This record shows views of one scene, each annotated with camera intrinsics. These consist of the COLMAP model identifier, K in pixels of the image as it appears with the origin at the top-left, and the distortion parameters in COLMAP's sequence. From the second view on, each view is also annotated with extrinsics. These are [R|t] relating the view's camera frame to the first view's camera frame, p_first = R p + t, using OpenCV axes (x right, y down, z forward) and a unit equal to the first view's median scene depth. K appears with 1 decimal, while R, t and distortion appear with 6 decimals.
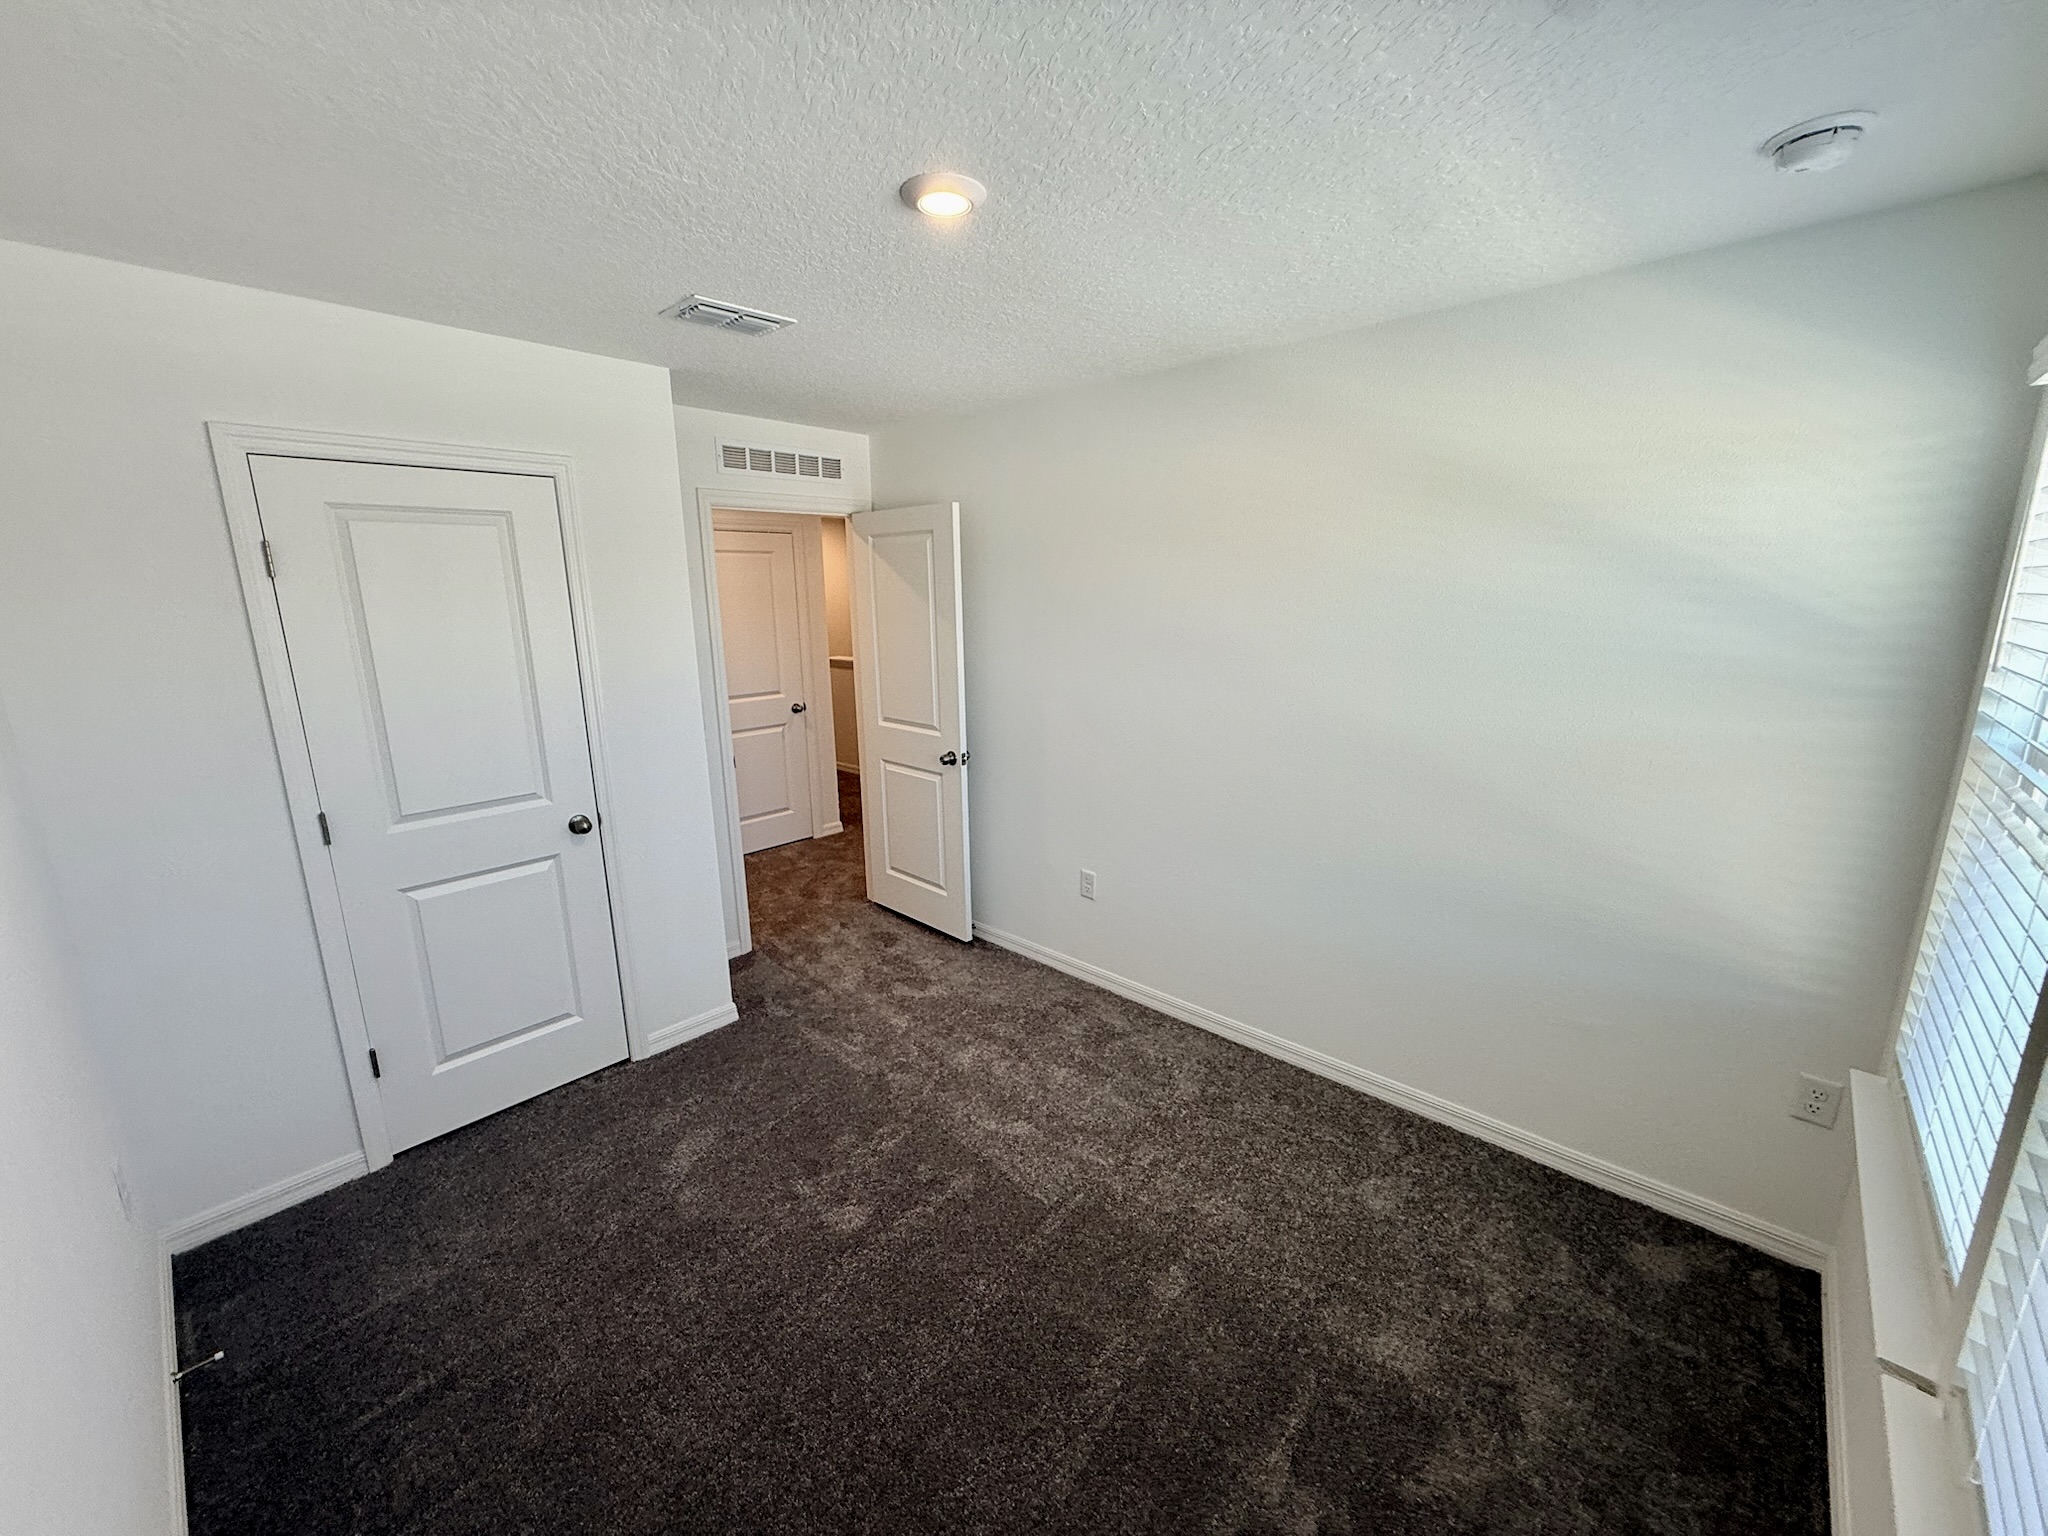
lens RADIAL K [[812.7, 0, 1017.9], [0, 812.7, 763.9], [0, 0, 1]] dist [-0.000454, -0.000011]
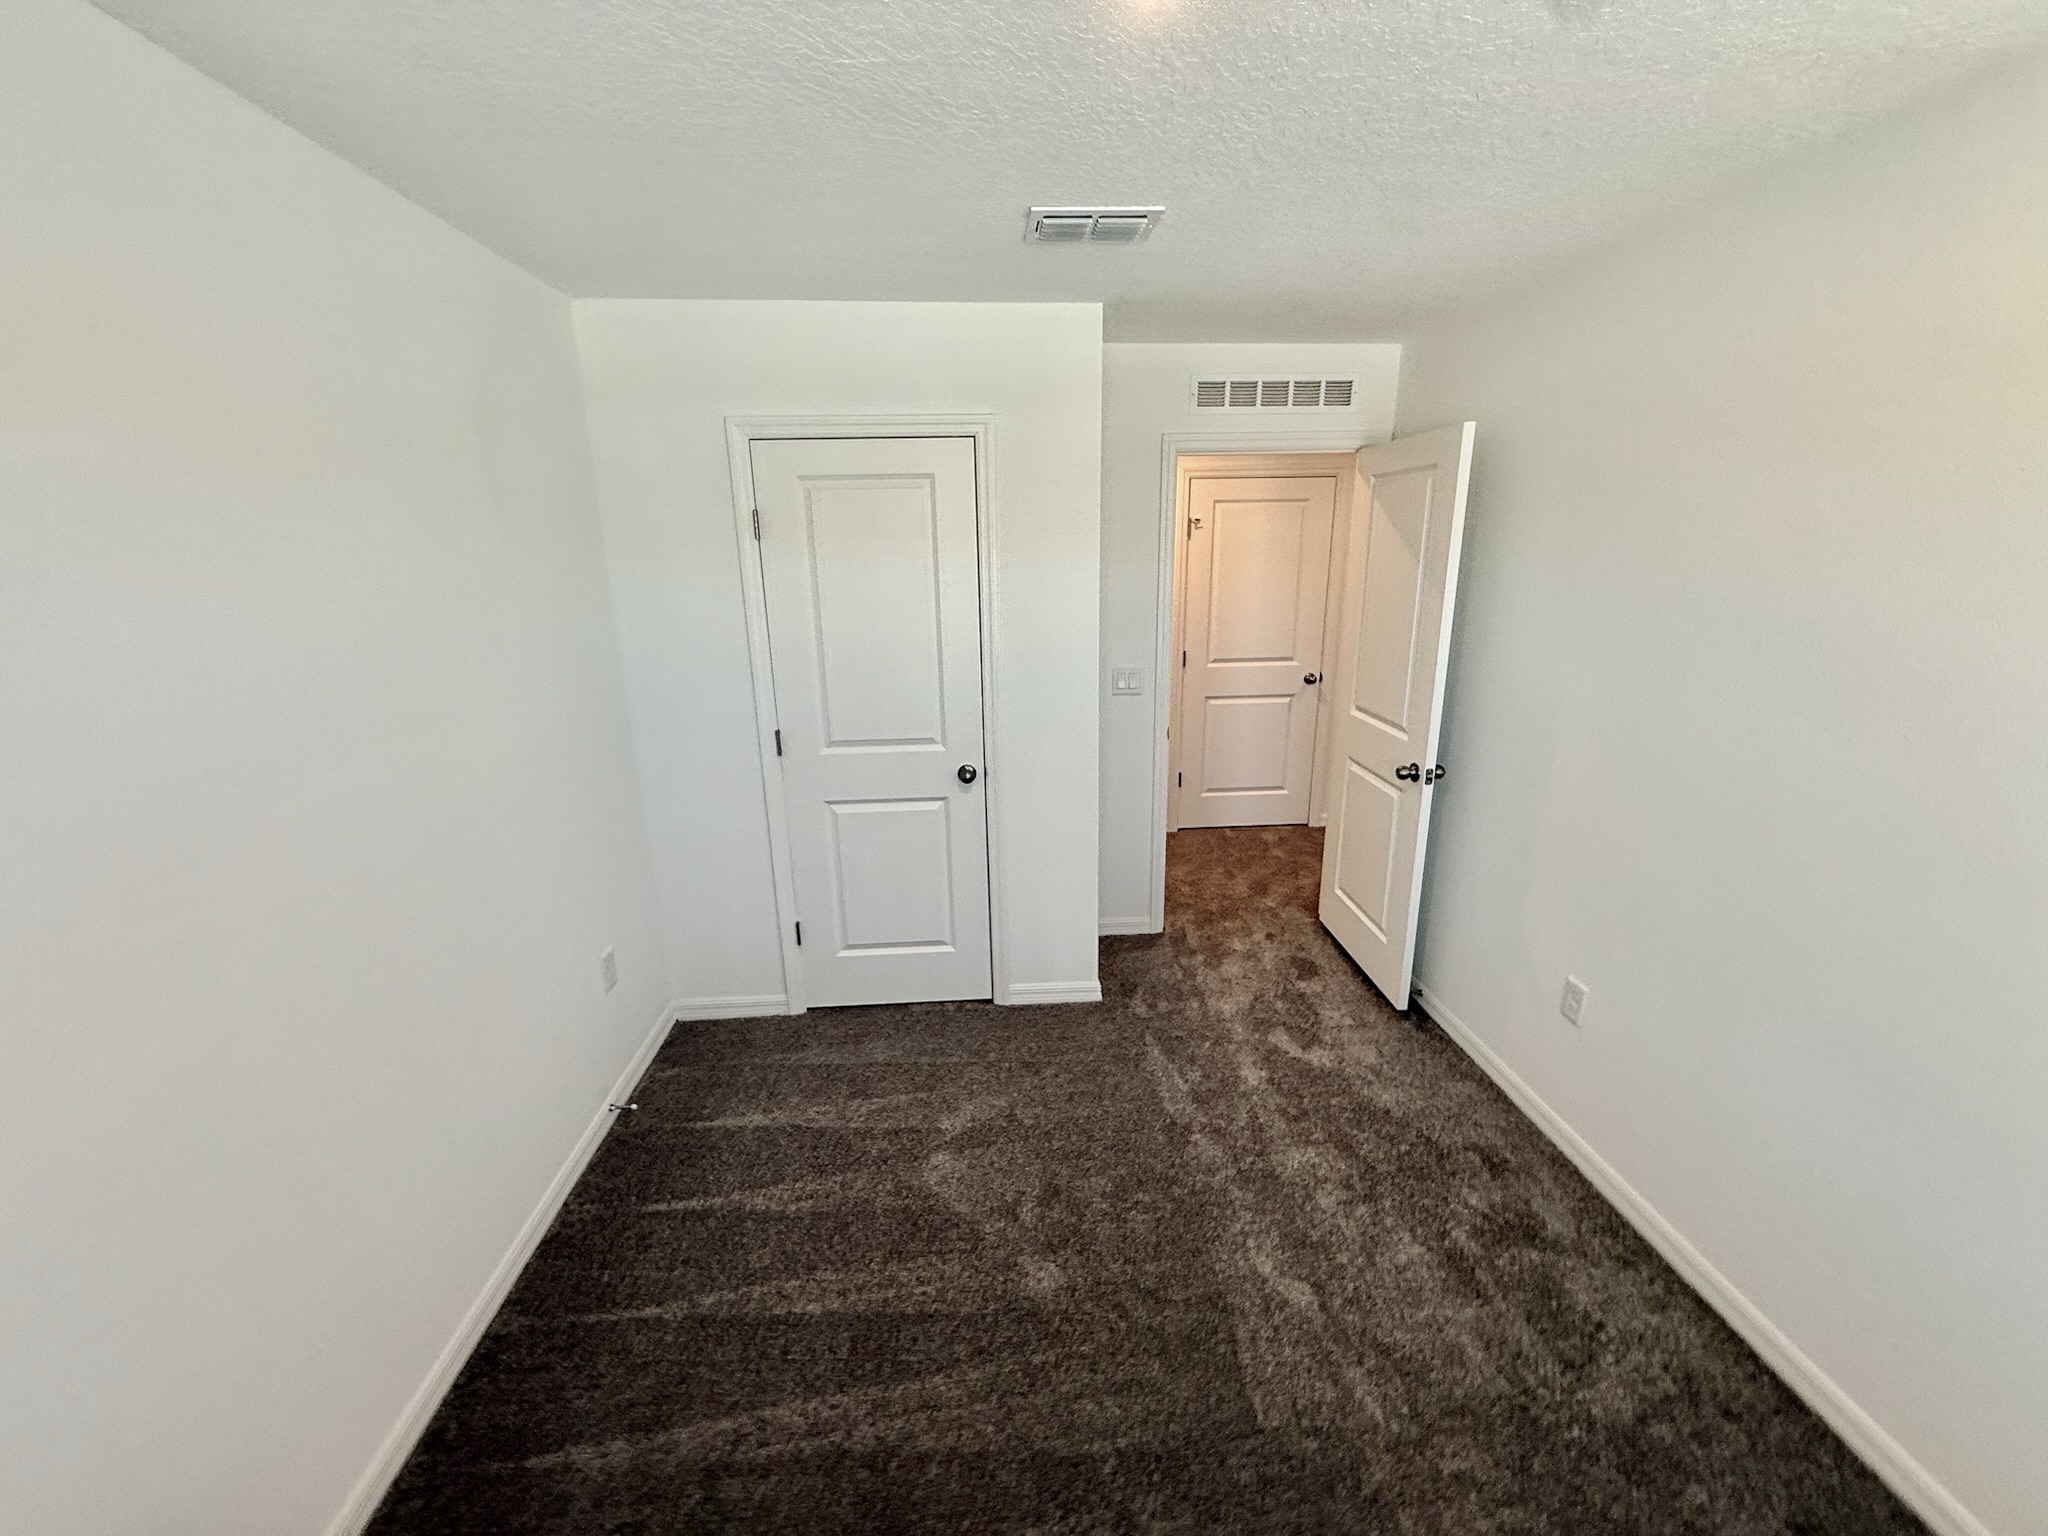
lens RADIAL K [[812.7, 0, 1036.2], [0, 812.7, 765.2], [0, 0, 1]] dist [-0.000454, -0.000011]
pose [[0.725373, 0.180971, -0.664142, 0.189181], [-0.139349, 0.983451, 0.115782, -0.059822], [0.674104, 0.008562, 0.738587, 0.238592]]
